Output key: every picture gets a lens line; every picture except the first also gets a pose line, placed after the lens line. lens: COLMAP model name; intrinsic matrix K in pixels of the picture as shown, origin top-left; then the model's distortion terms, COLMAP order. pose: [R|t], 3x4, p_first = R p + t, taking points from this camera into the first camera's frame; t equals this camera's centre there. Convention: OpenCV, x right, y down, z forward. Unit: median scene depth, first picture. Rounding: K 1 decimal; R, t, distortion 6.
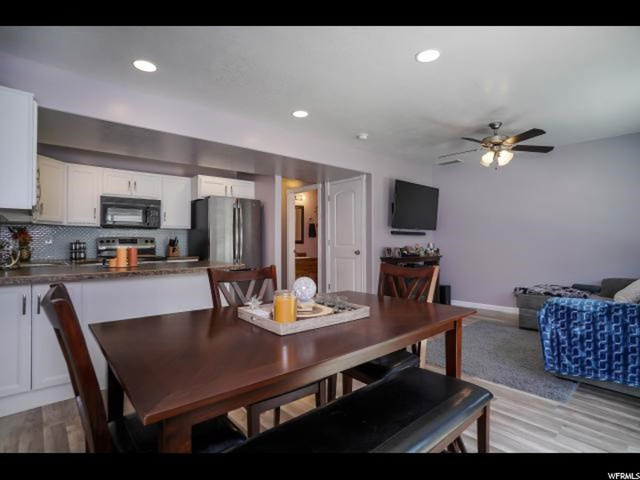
lens RADIAL K [[334.9, 0, 318.2], [0, 334.9, 241.1], [0, 0, 1]] dist [-0.080243, 0.043299]
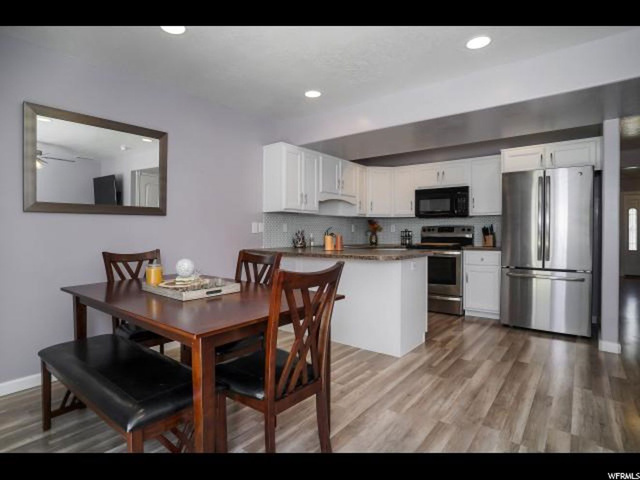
lens RADIAL K [[347.3, 0, 311.5], [0, 347.3, 232.1], [0, 0, 1]] dist [-0.029854, 0.001875]
pose [[0.171692, 0.006142, -0.985131, 0.410272], [0.003222, 0.999972, 0.006796, -0.000525], [0.985145, -0.004341, 0.171668, 0.381297]]
